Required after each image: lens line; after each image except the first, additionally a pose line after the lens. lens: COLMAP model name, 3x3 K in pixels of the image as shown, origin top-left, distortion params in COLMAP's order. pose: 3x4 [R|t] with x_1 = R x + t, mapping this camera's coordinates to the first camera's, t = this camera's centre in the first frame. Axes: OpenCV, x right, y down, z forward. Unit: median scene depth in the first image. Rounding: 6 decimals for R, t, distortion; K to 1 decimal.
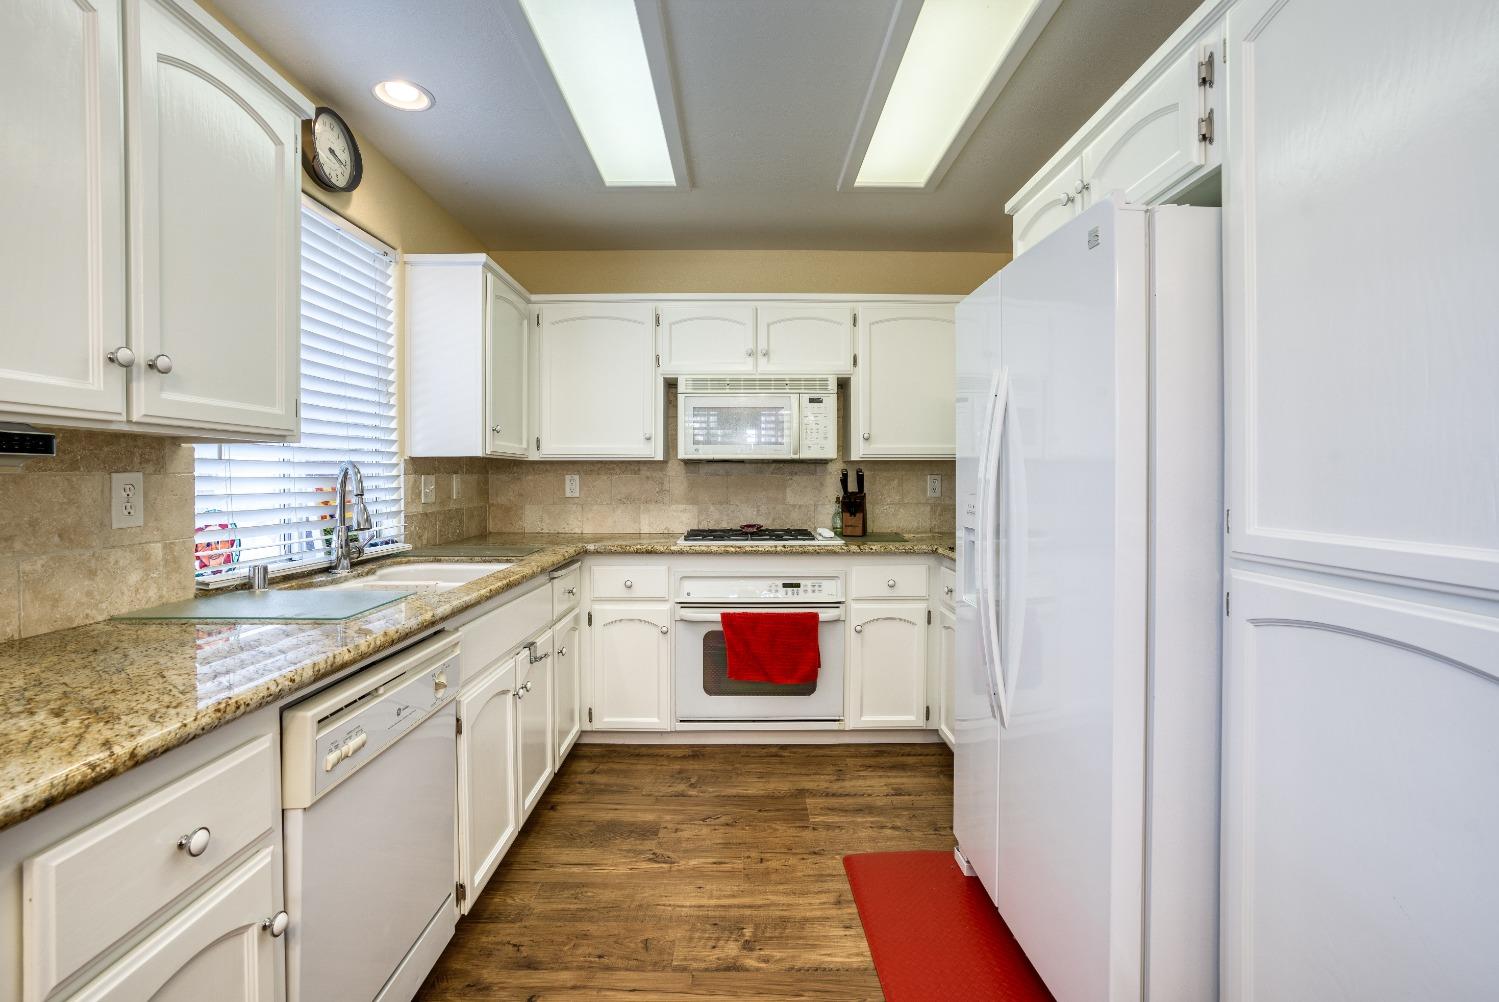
lens RADIAL K [[713.5, 0, 749.5], [0, 713.5, 501.0], [0, 0, 1]] dist [-0.054510, 0.027308]
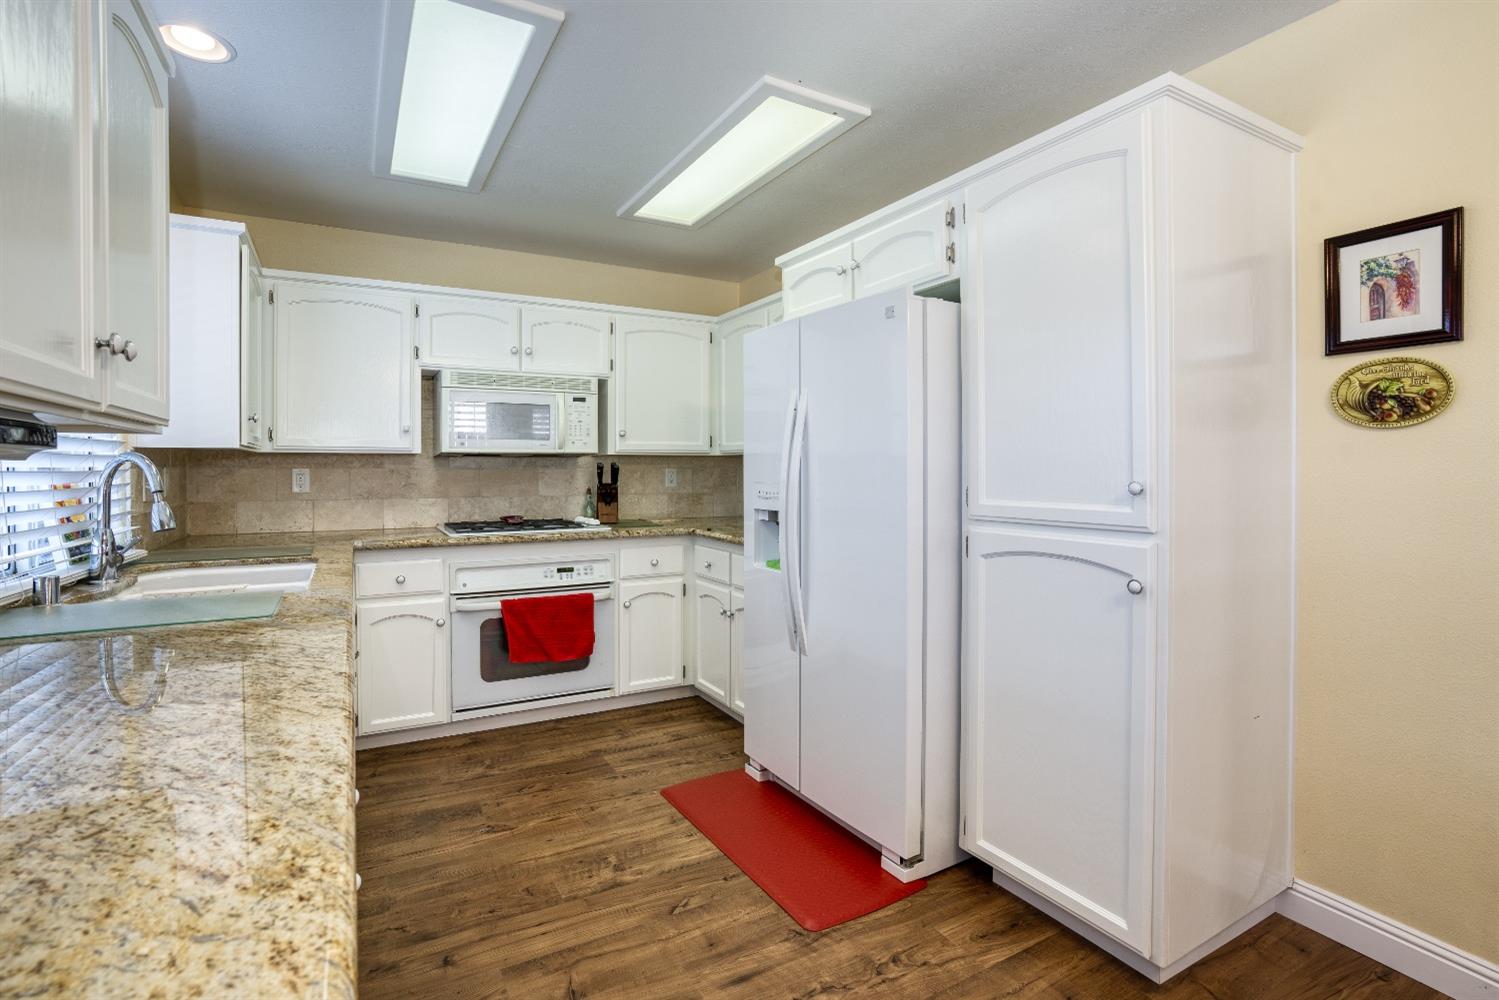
lens RADIAL K [[713.5, 0, 749.5], [0, 713.5, 500.0], [0, 0, 1]] dist [-0.054510, 0.027308]
pose [[0.878767, -0.021716, 0.476756, -0.211035], [0.017028, 0.999755, 0.014152, 0.001346], [-0.476947, -0.004318, 0.878922, -0.083853]]
